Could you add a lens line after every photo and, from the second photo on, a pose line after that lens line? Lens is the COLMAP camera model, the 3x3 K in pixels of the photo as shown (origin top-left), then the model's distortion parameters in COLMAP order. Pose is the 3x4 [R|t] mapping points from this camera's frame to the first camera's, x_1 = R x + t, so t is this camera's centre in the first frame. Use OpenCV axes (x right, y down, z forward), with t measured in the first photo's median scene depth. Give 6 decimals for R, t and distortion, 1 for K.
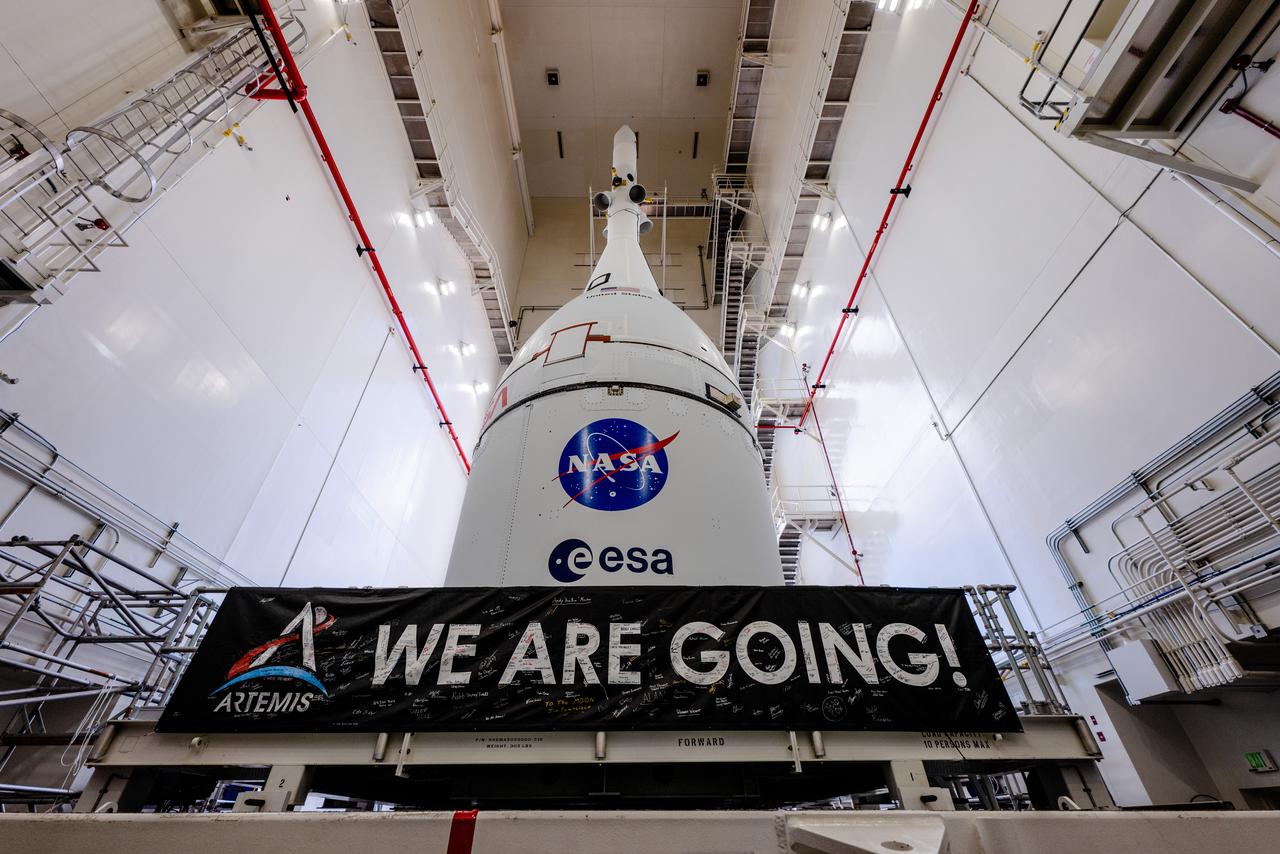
lens RADIAL K [[508.4, 0, 634.9], [0, 508.4, 433.1], [0, 0, 1]] dist [0.002108, -0.000170]
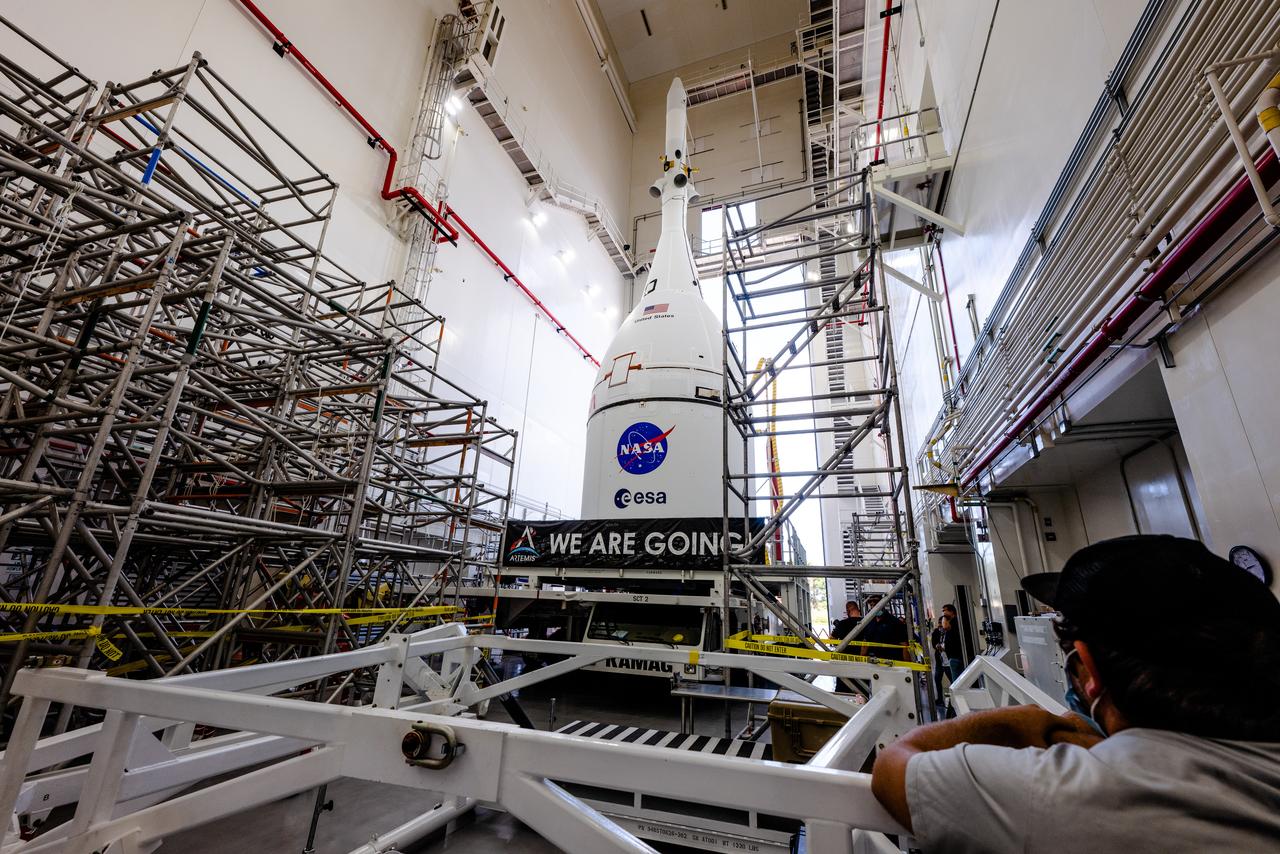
lens RADIAL K [[508.4, 0, 638.8], [0, 508.4, 427.6], [0, 0, 1]] dist [0.002108, -0.000170]
pose [[0.936413, -0.073189, -0.343181, 0.998168], [0.179127, 0.940680, 0.288157, -0.927160], [0.301734, -0.331307, 0.893976, -1.221899]]
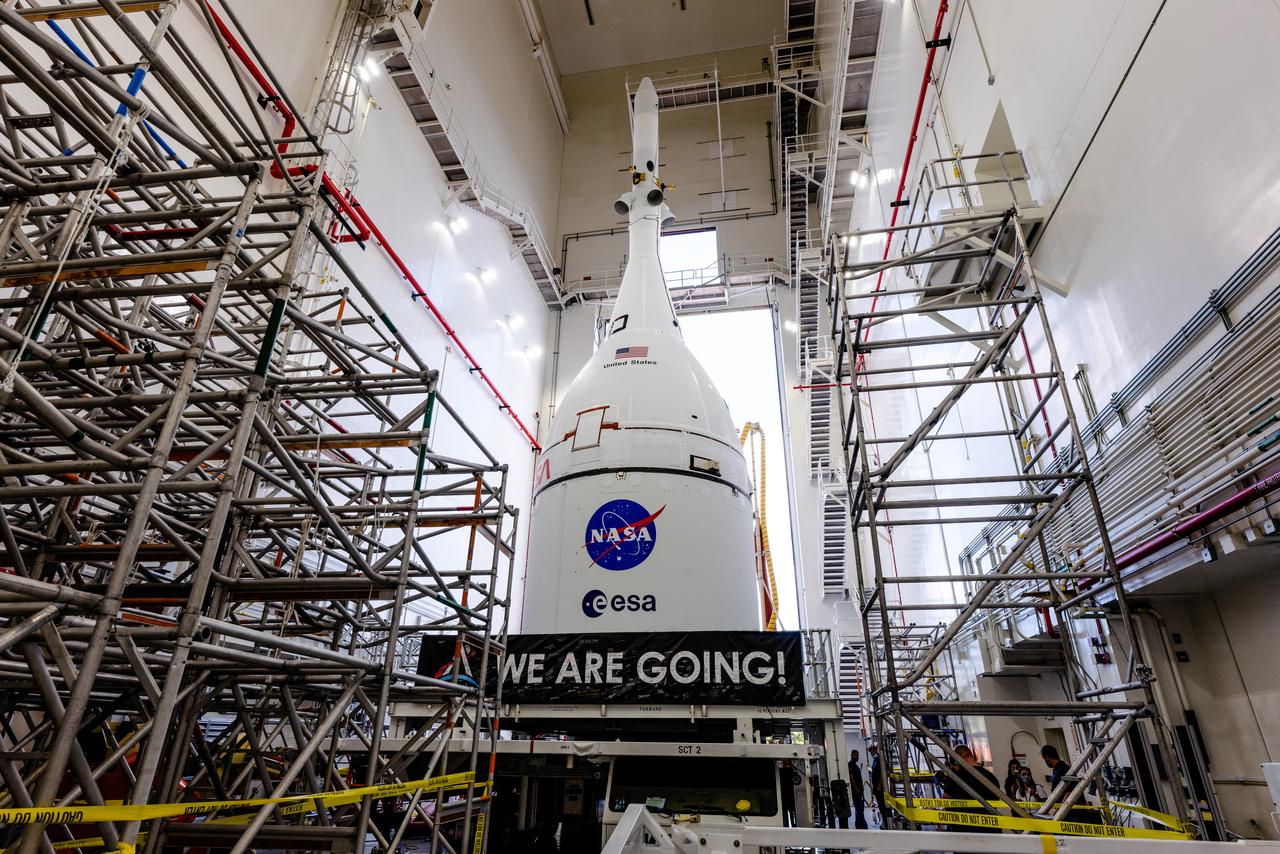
lens RADIAL K [[663.8, 0, 636.5], [0, 663.8, 430.3], [0, 0, 1]] dist [-0.001111, 0.000900]
pose [[0.983691, -0.061385, -0.169067, 0.549123], [0.095776, 0.974384, 0.203479, -0.978473], [0.152245, -0.216353, 0.964372, -1.275326]]
